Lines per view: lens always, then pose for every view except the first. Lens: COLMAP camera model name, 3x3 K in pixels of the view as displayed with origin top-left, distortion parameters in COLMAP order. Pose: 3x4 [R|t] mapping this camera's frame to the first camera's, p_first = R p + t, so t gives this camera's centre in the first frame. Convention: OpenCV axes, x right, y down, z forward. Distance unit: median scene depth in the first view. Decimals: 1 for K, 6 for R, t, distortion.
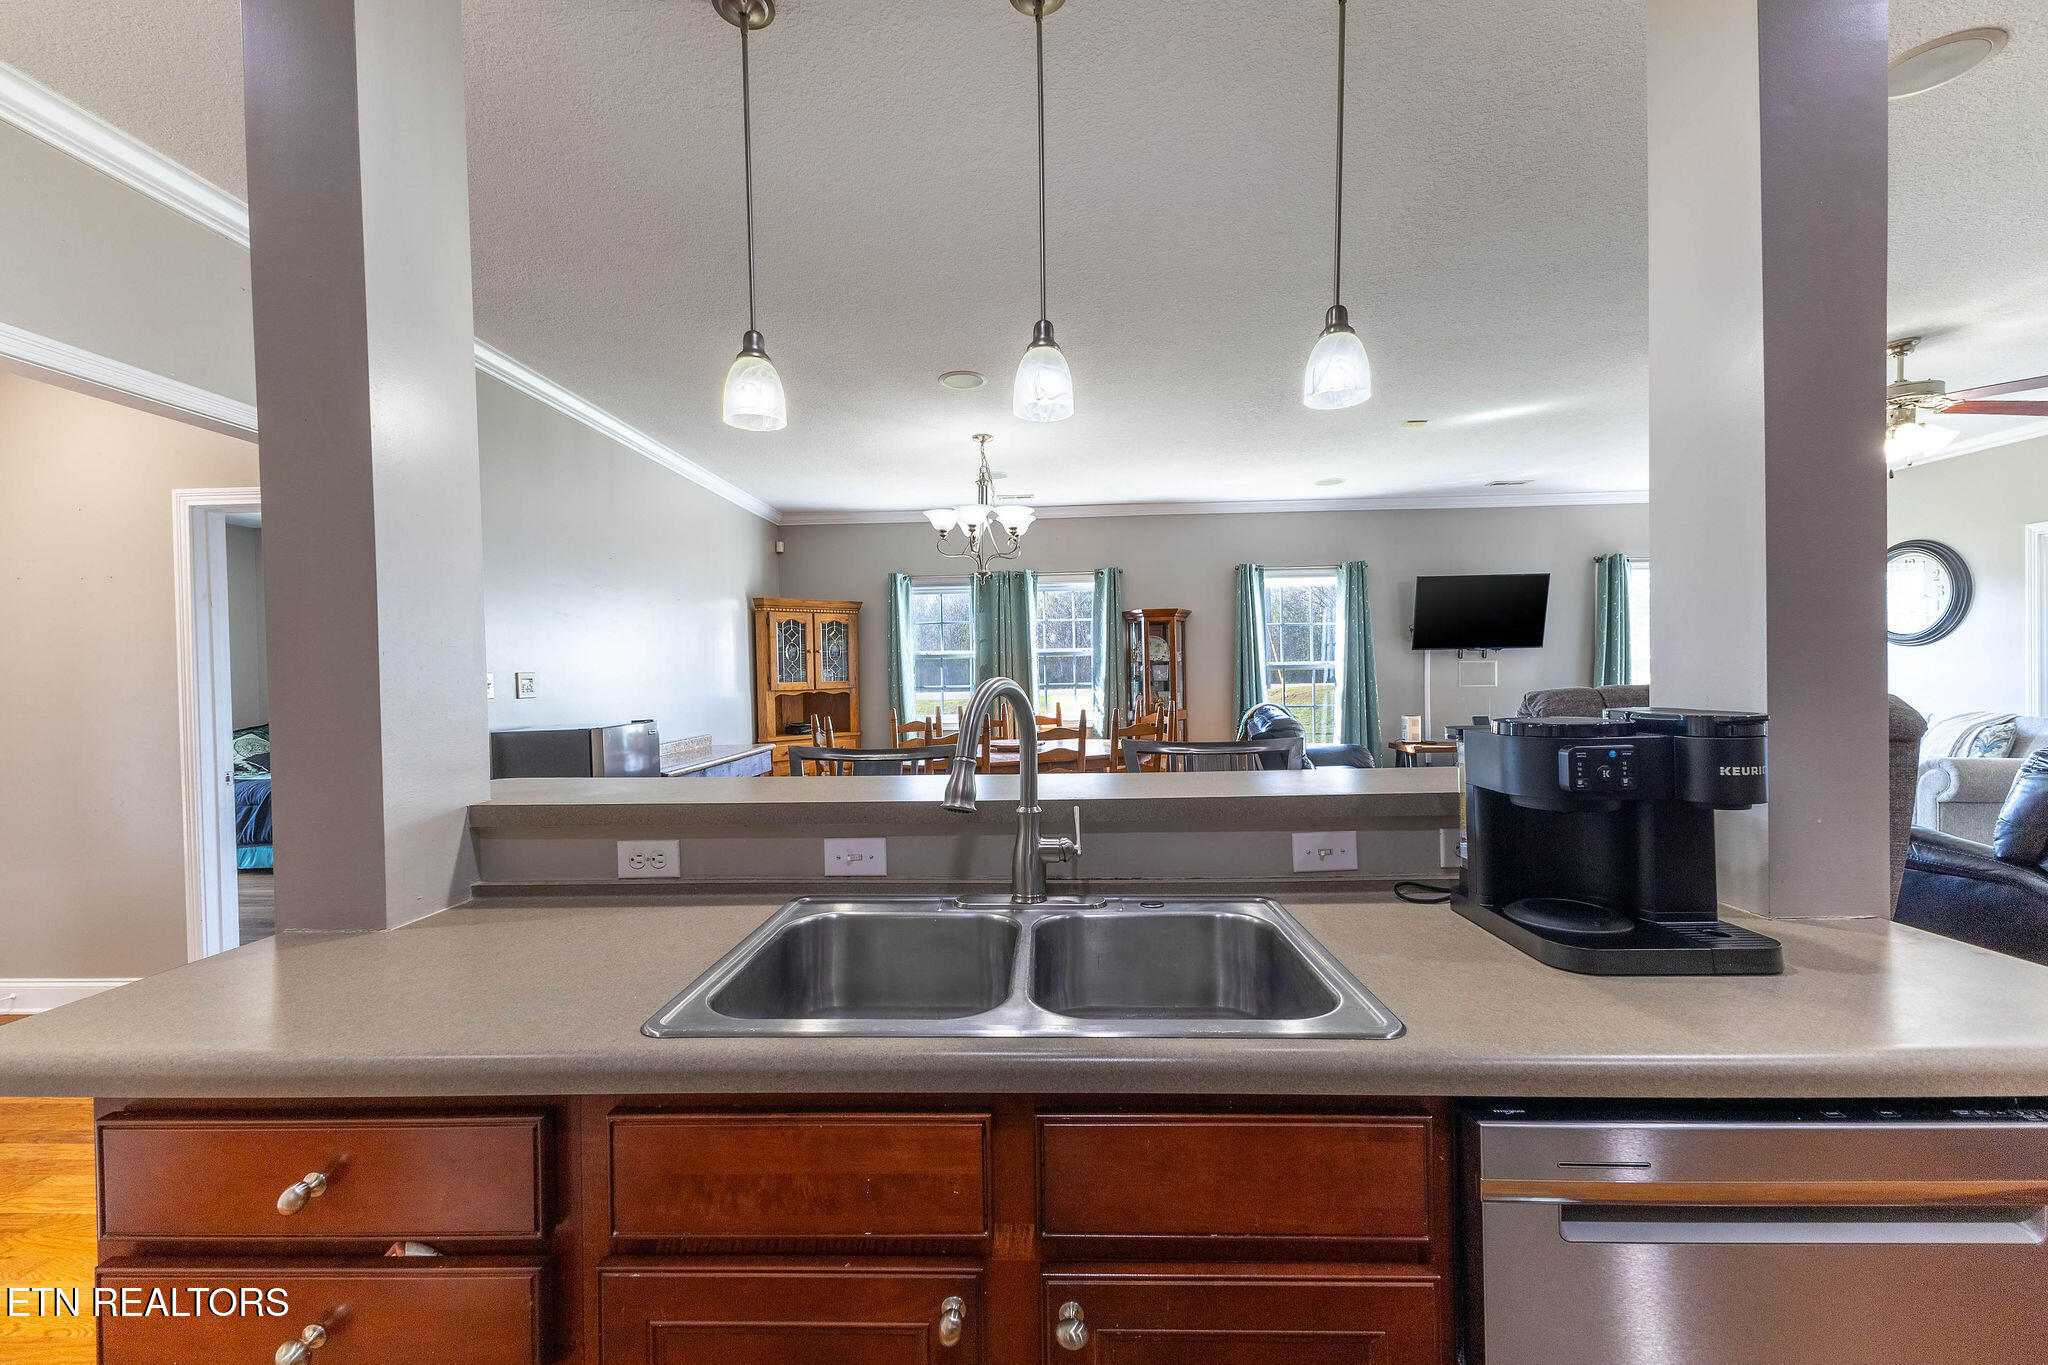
lens RADIAL K [[814.8, 0, 1030.1], [0, 814.8, 675.4], [0, 0, 1]] dist [0.008713, -0.000387]
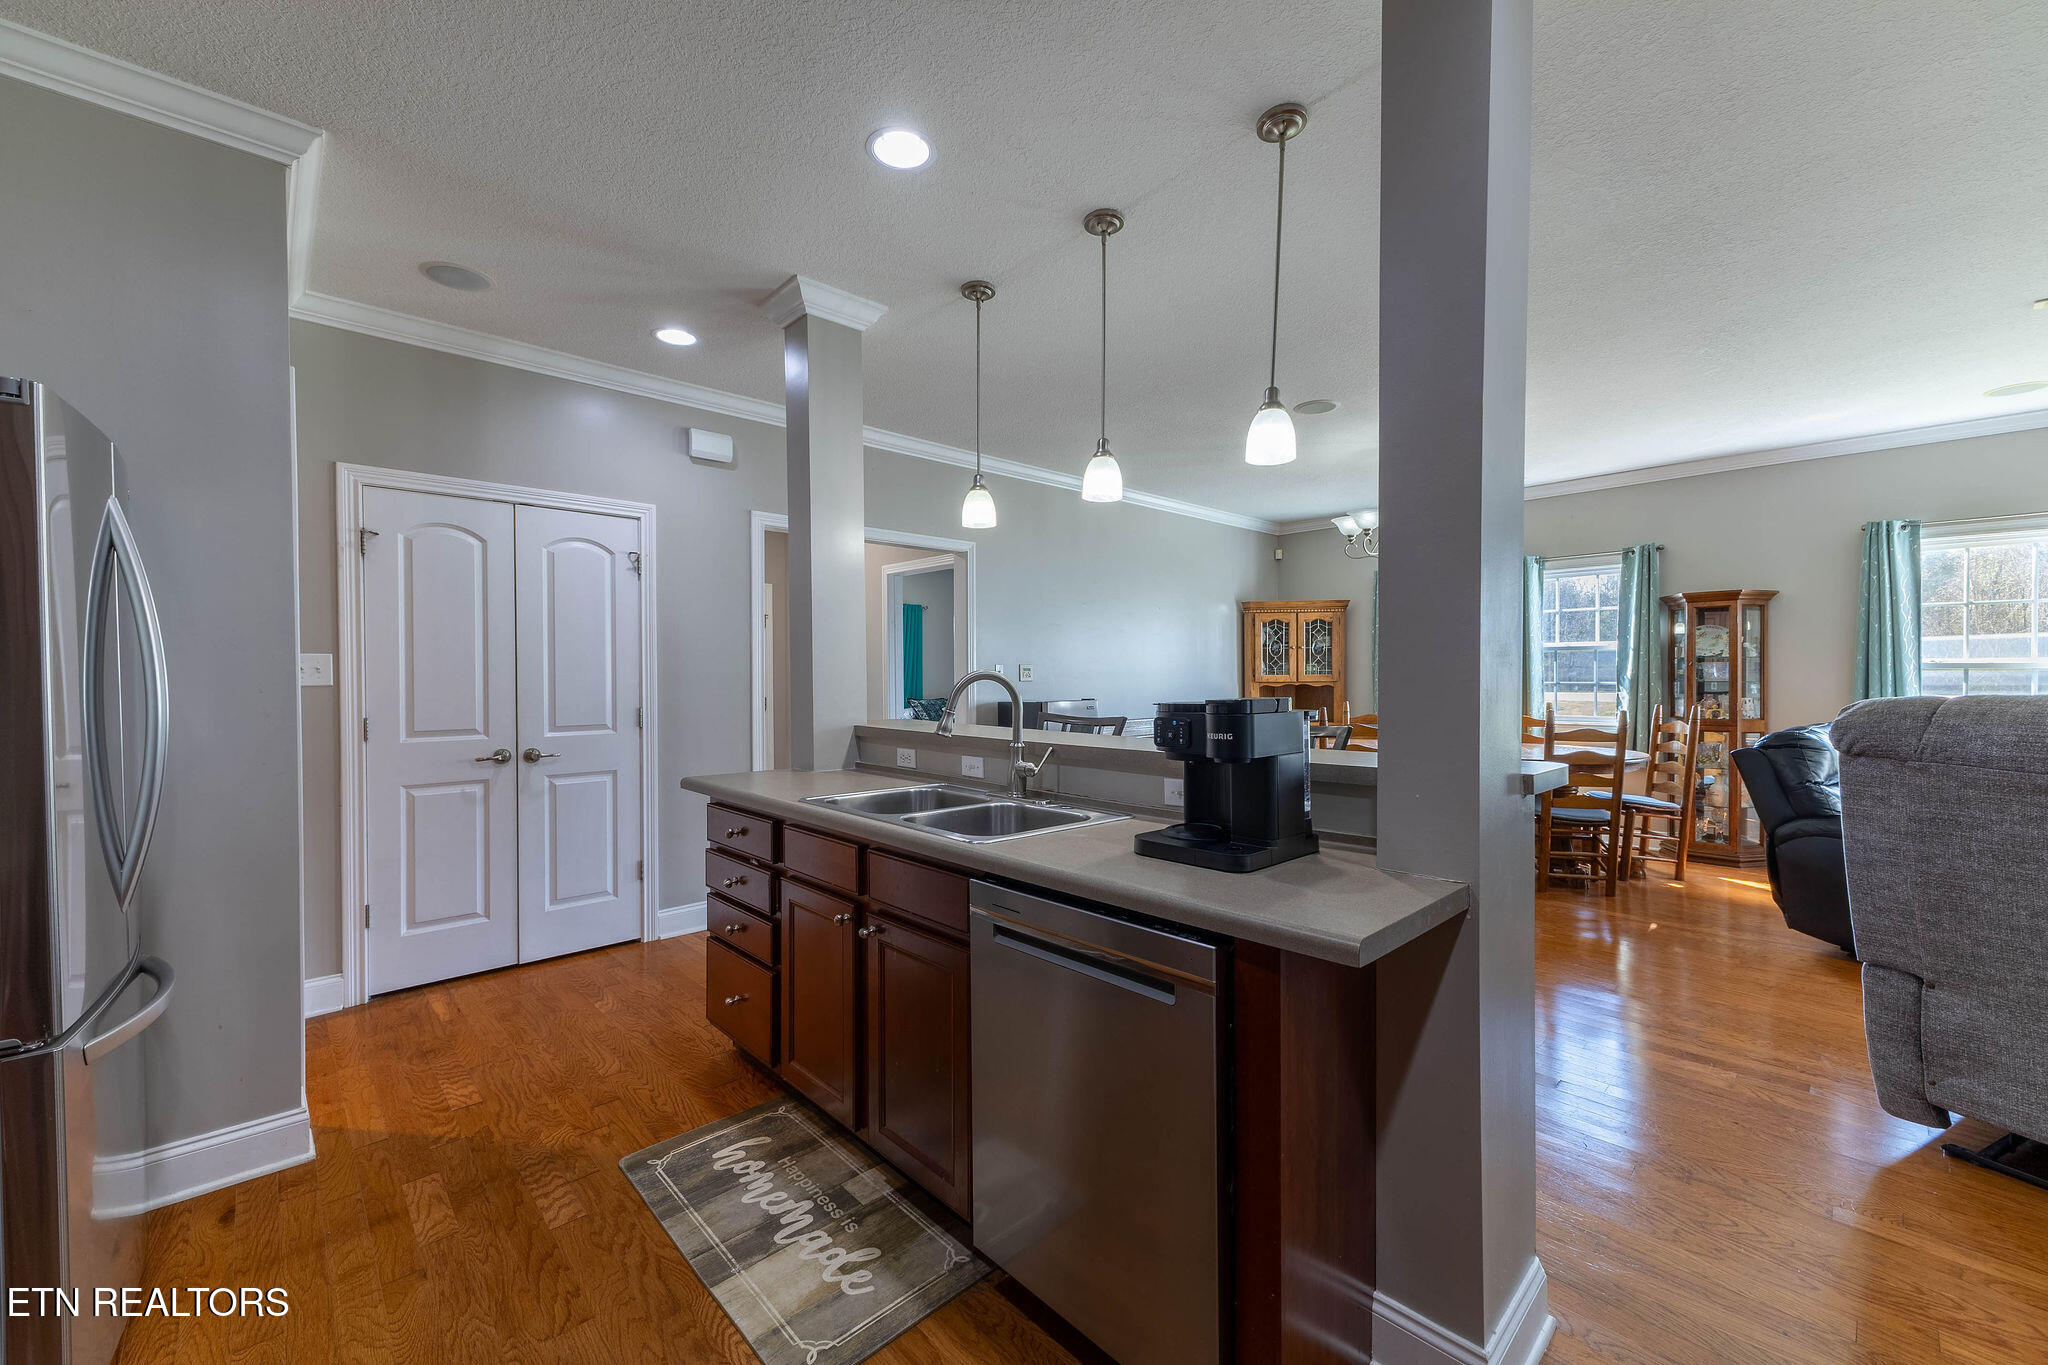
lens RADIAL K [[814.8, 0, 1016.9], [0, 814.8, 675.1], [0, 0, 1]] dist [0.008713, -0.000387]
pose [[0.703681, 0.017955, -0.710290, 0.254988], [-0.011844, 0.999838, 0.013541, -0.002192], [0.710418, -0.001116, 0.703779, -0.049776]]
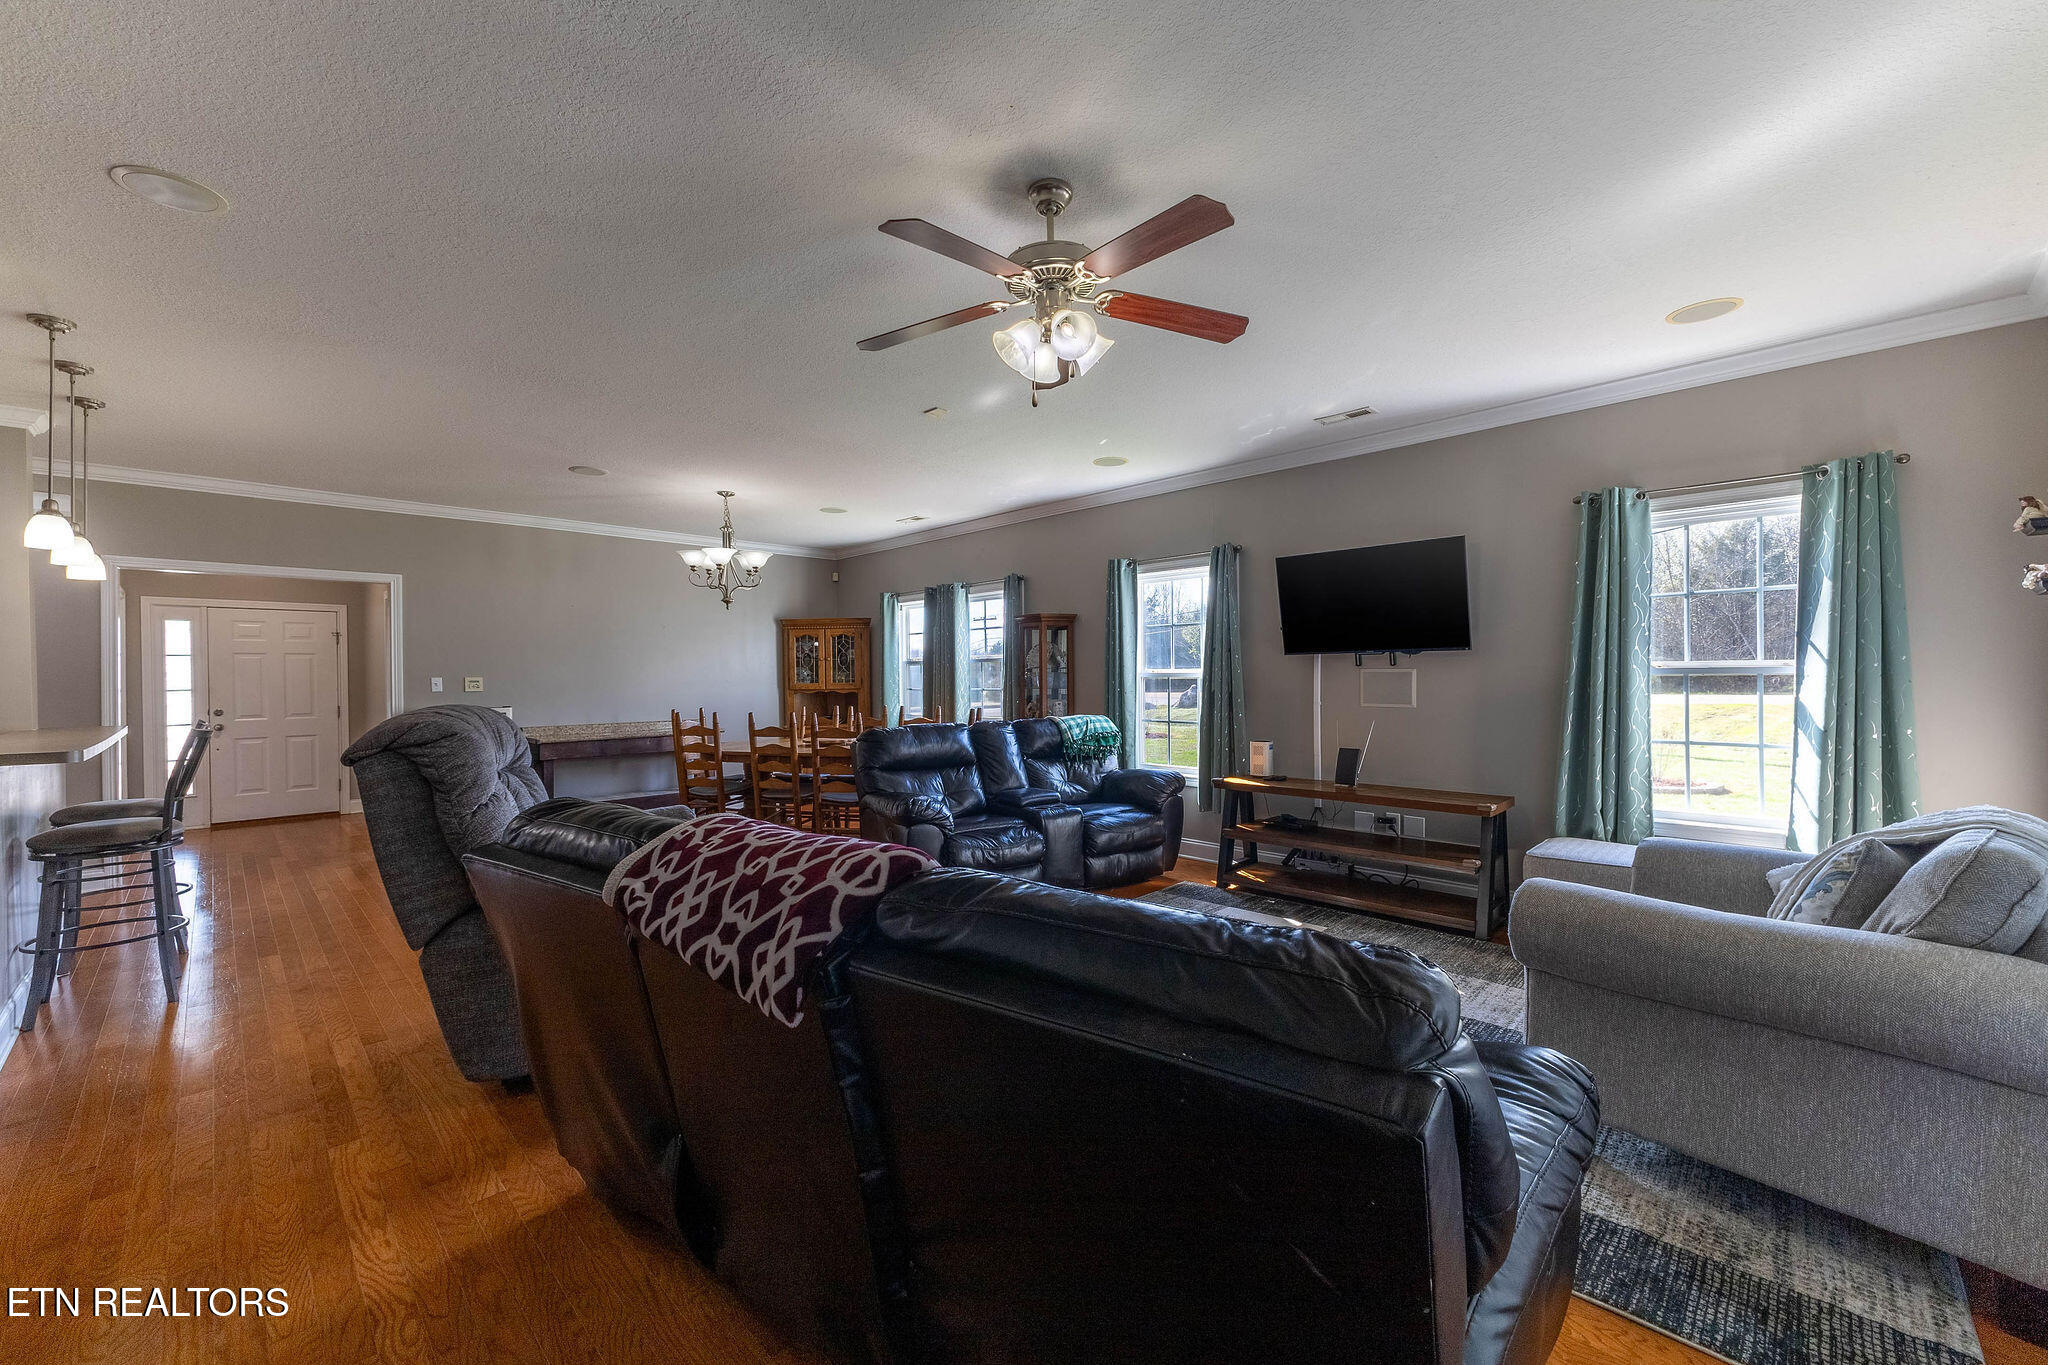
lens RADIAL K [[814.8, 0, 1017.6], [0, 814.8, 683.1], [0, 0, 1]] dist [0.008713, -0.000387]
pose [[0.721406, 0.018049, -0.692277, 0.836876], [-0.006863, 0.999798, 0.018915, -0.018022], [0.692478, -0.008894, 0.721384, 0.289693]]
